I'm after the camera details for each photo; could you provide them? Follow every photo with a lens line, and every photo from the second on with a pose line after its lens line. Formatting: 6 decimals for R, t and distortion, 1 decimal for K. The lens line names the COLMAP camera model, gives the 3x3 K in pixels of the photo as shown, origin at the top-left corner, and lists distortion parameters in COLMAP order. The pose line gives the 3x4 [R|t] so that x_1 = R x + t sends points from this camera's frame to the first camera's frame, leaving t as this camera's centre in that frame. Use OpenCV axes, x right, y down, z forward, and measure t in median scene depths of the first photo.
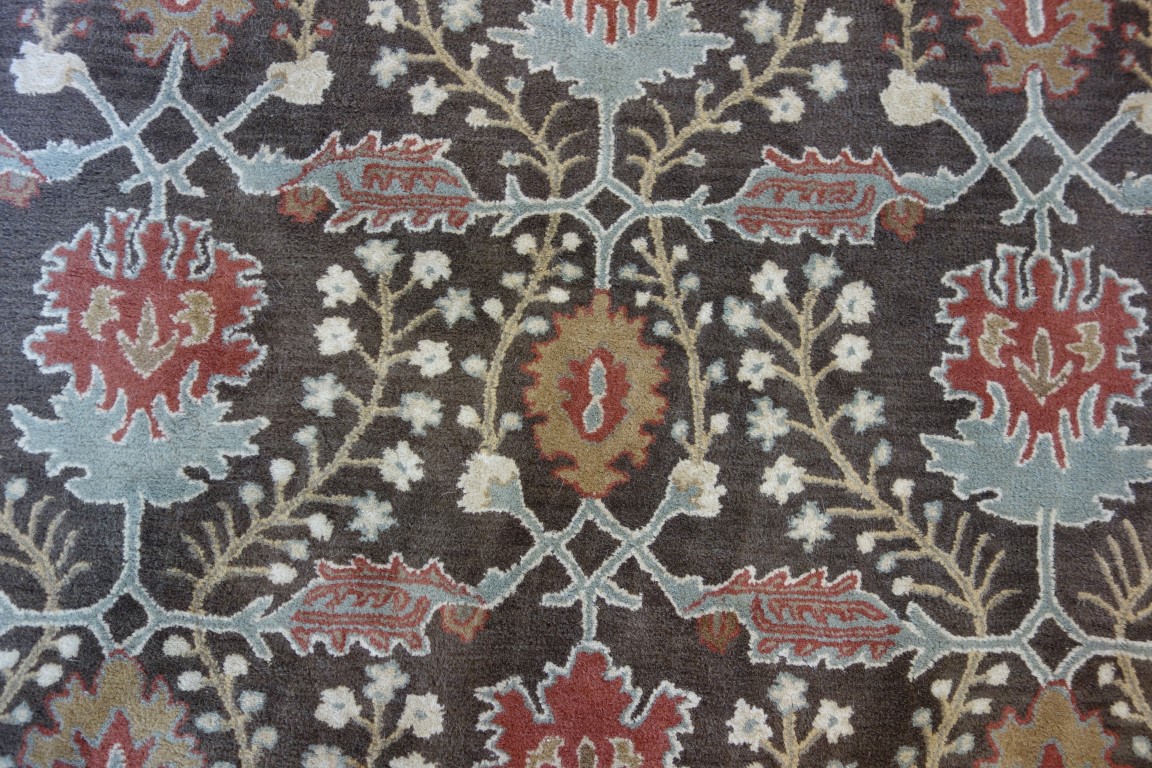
lens RADIAL K [[913.5, 0, 586.3], [0, 913.5, 385.0], [0, 0, 1]] dist [0.008851, -0.004180]
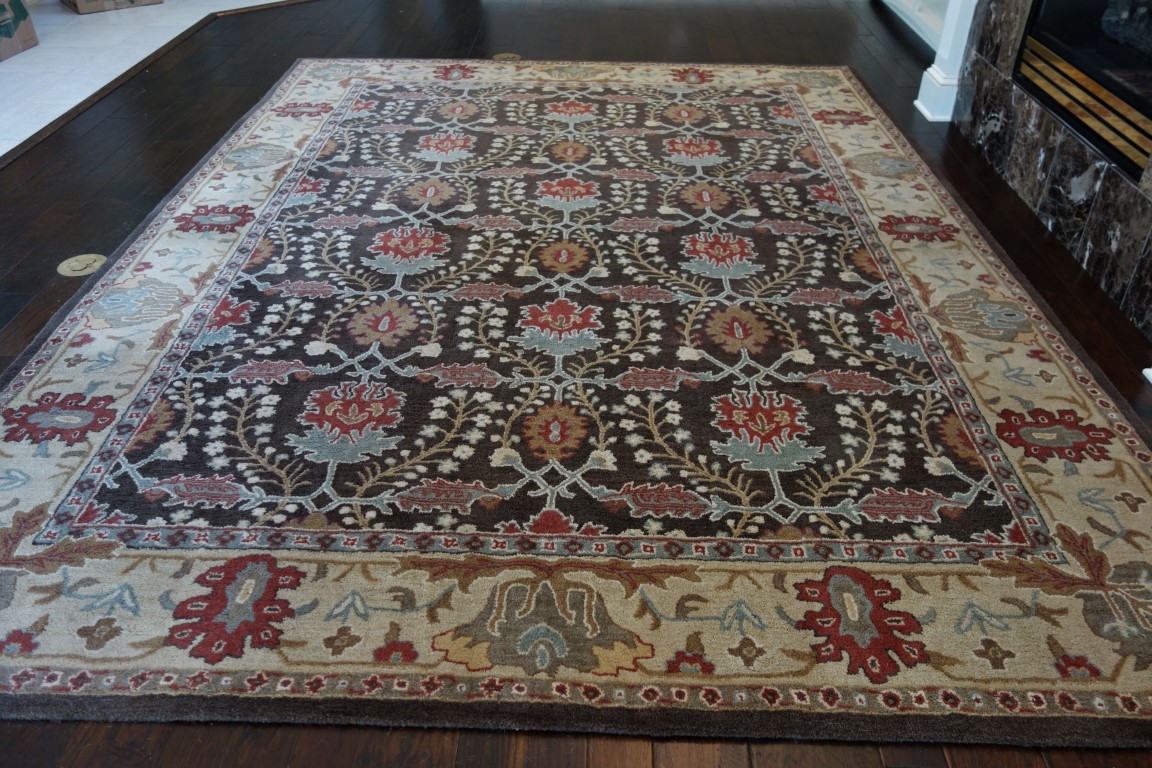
lens RADIAL K [[913.5, 0, 577.0], [0, 913.5, 382.7], [0, 0, 1]] dist [0.008851, -0.004180]
pose [[0.999797, -0.015703, 0.012586, 0.010020], [0.019865, 0.670020, -0.742077, 2.399713], [0.003220, 0.742176, 0.670197, -0.624802]]
